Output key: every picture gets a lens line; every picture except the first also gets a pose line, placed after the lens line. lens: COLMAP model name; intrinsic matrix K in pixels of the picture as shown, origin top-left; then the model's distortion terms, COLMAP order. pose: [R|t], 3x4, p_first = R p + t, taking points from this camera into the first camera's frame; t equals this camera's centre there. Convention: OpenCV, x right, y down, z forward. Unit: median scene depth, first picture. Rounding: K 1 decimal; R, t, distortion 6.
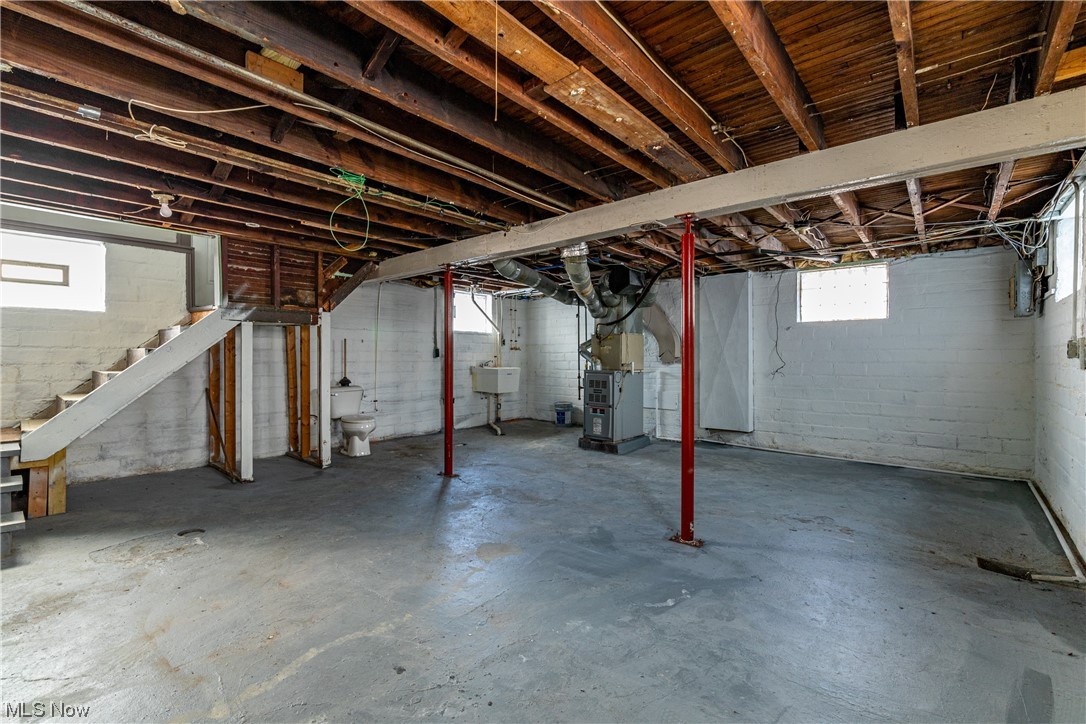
lens RADIAL K [[472.4, 0, 538.8], [0, 472.4, 360.2], [0, 0, 1]] dist [-0.001135, -0.000274]
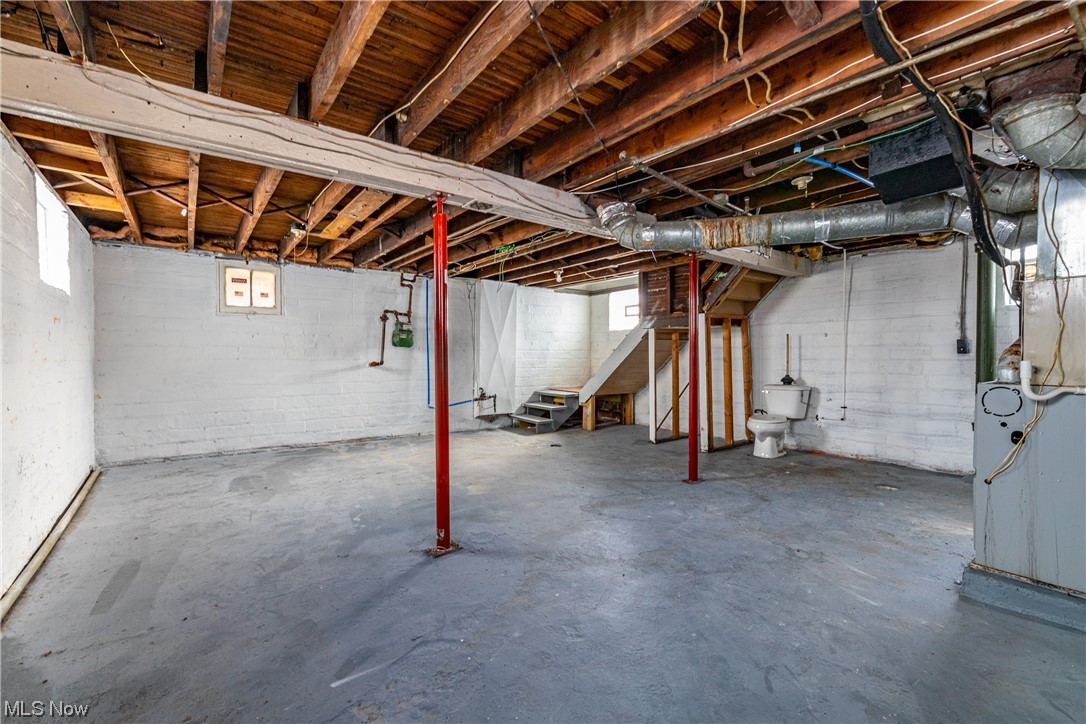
lens RADIAL K [[472.4, 0, 538.8], [0, 472.4, 360.2], [0, 0, 1]] dist [-0.001135, -0.000274]
pose [[-0.212827, 0.004252, -0.977081, 0.596702], [-0.008343, 0.999946, 0.006169, 0.004473], [0.977054, 0.009465, -0.212780, 0.701684]]
